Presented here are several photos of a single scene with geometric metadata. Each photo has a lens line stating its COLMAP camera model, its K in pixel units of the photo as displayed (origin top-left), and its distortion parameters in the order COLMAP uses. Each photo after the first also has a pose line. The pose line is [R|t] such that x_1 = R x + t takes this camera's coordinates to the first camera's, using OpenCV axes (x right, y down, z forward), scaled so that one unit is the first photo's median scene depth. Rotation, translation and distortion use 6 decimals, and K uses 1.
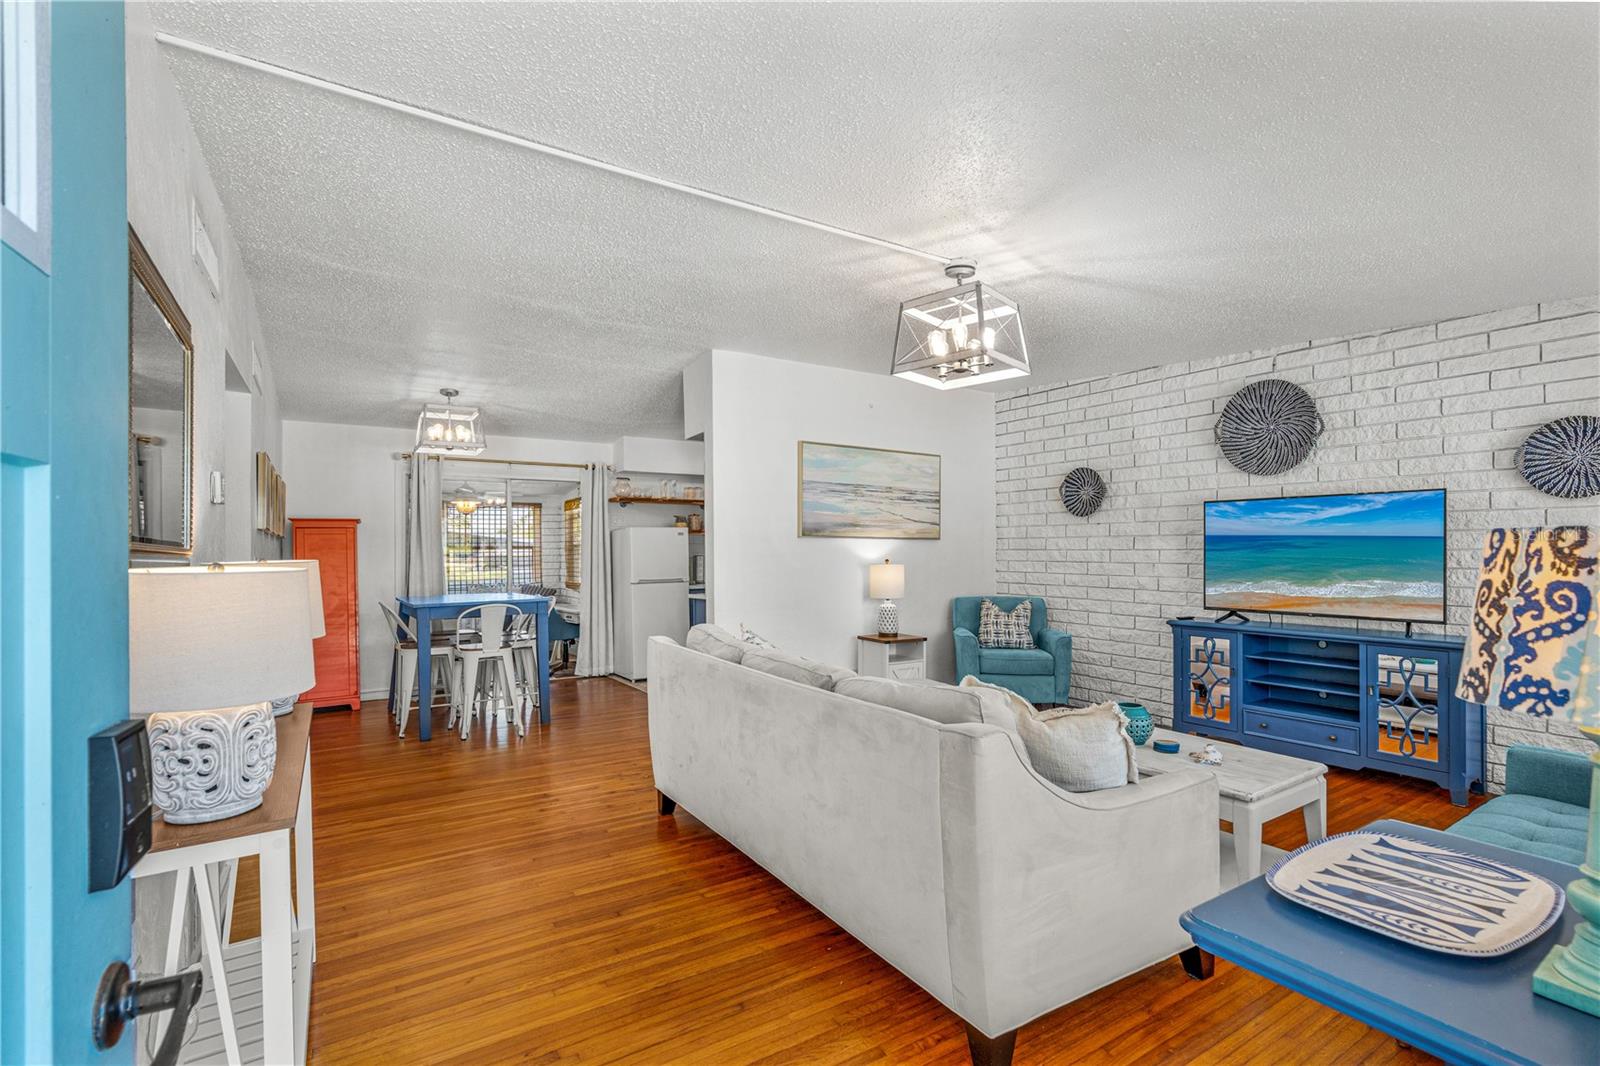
lens RADIAL K [[729.3, 0, 799.6], [0, 729.3, 552.8], [0, 0, 1]] dist [-0.013185, 0.003256]
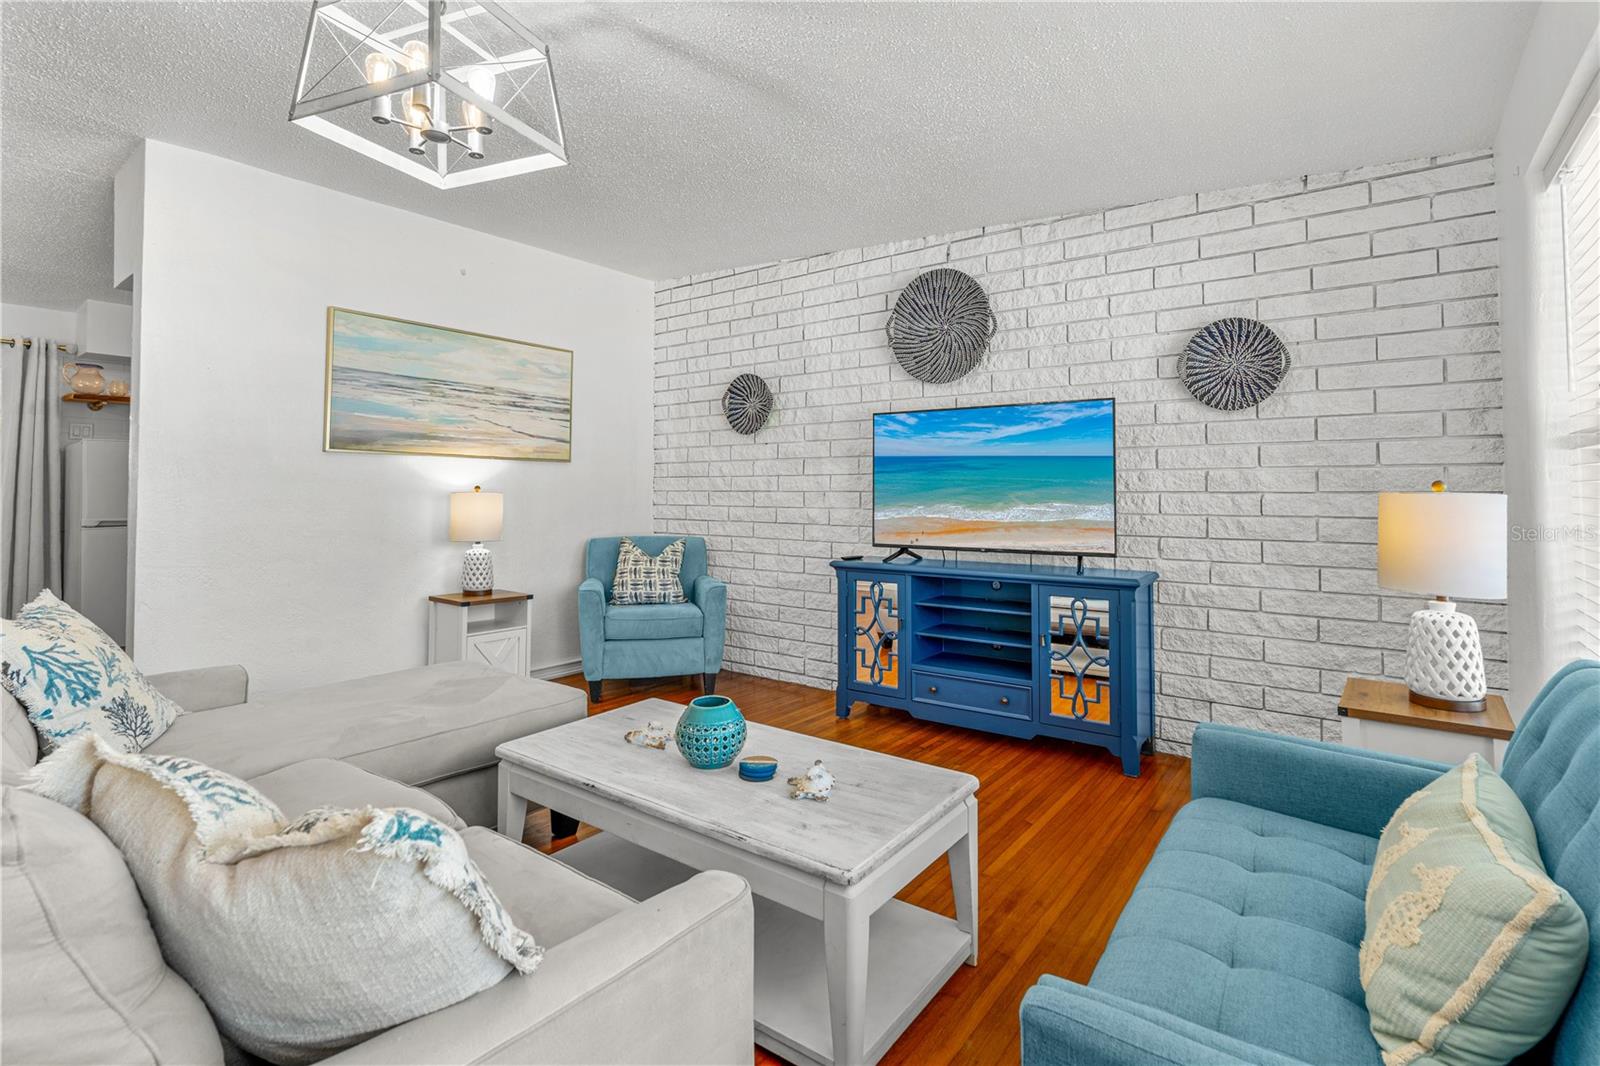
lens RADIAL K [[761.0, 0, 816.3], [0, 761.0, 482.0], [0, 0, 1]] dist [-0.012685, 0.000028]
pose [[0.934314, 0.006705, 0.356388, 0.201161], [-0.000266, 0.999836, -0.018115, 0.022226], [-0.356451, 0.016830, 0.934162, 0.237103]]
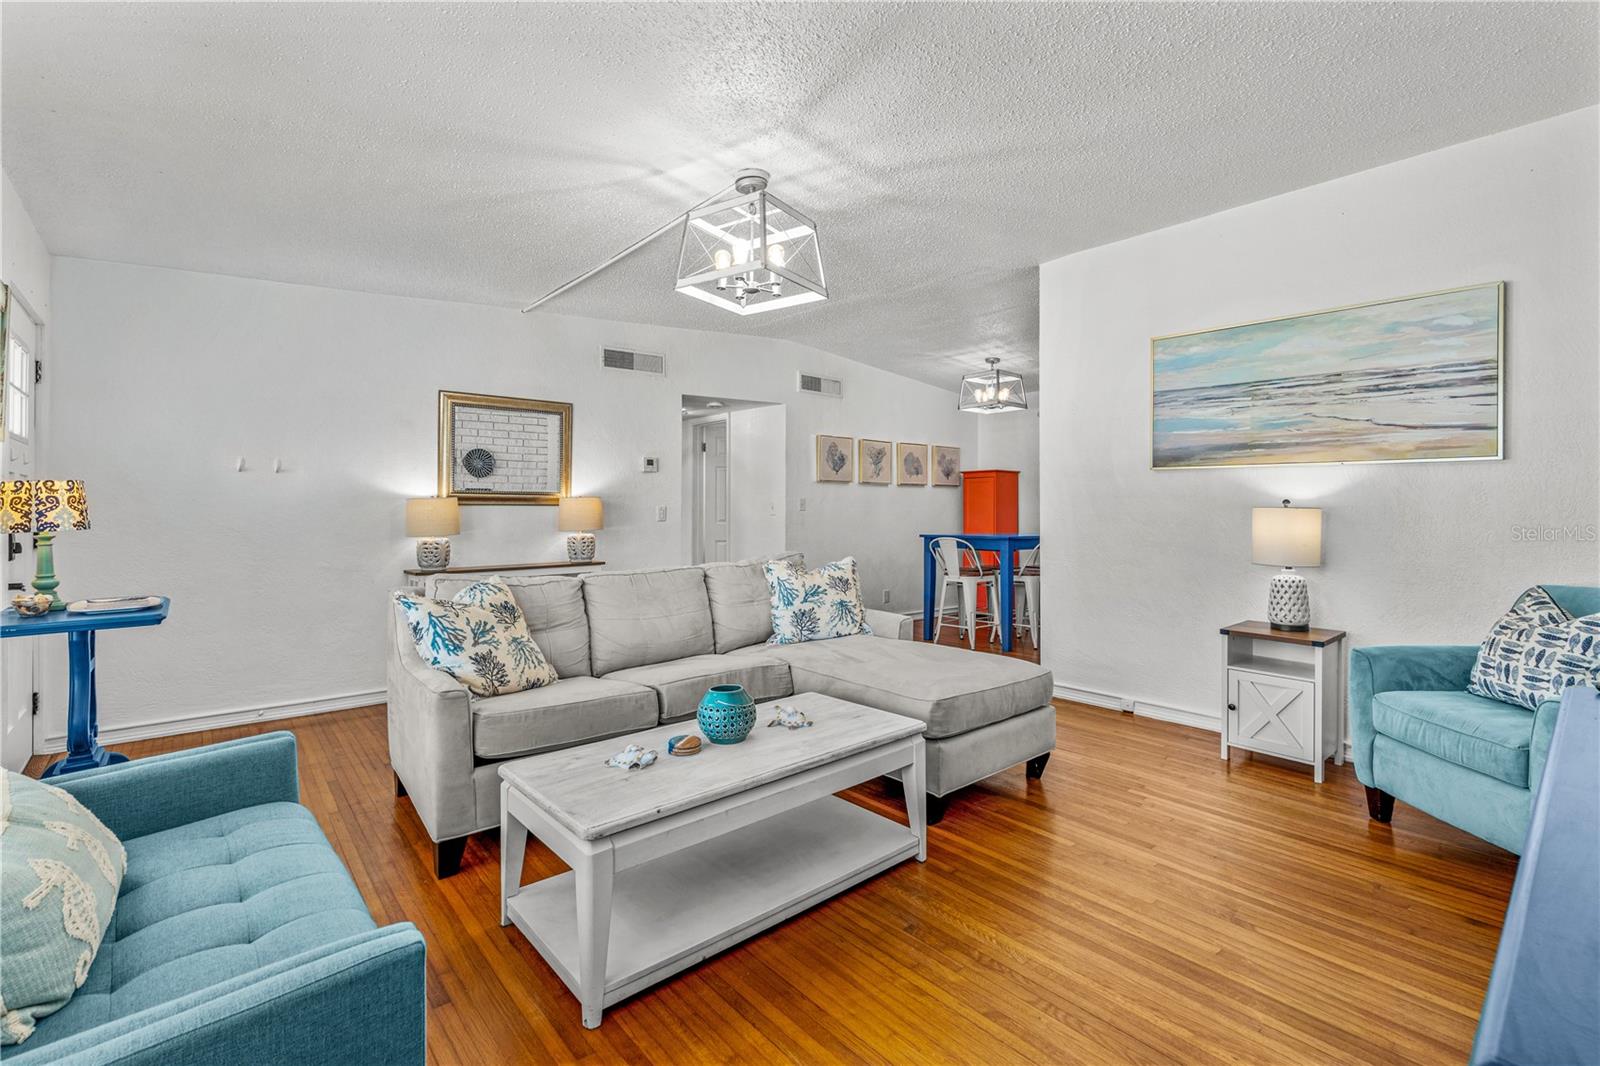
lens RADIAL K [[729.3, 0, 800.8], [0, 729.3, 504.4], [0, 0, 1]] dist [-0.013185, 0.003256]
pose [[0.160612, -0.000710, -0.987017, 0.787169], [0.003568, 0.999994, -0.000138, 0.014448], [0.987011, -0.003500, 0.160614, 0.628643]]
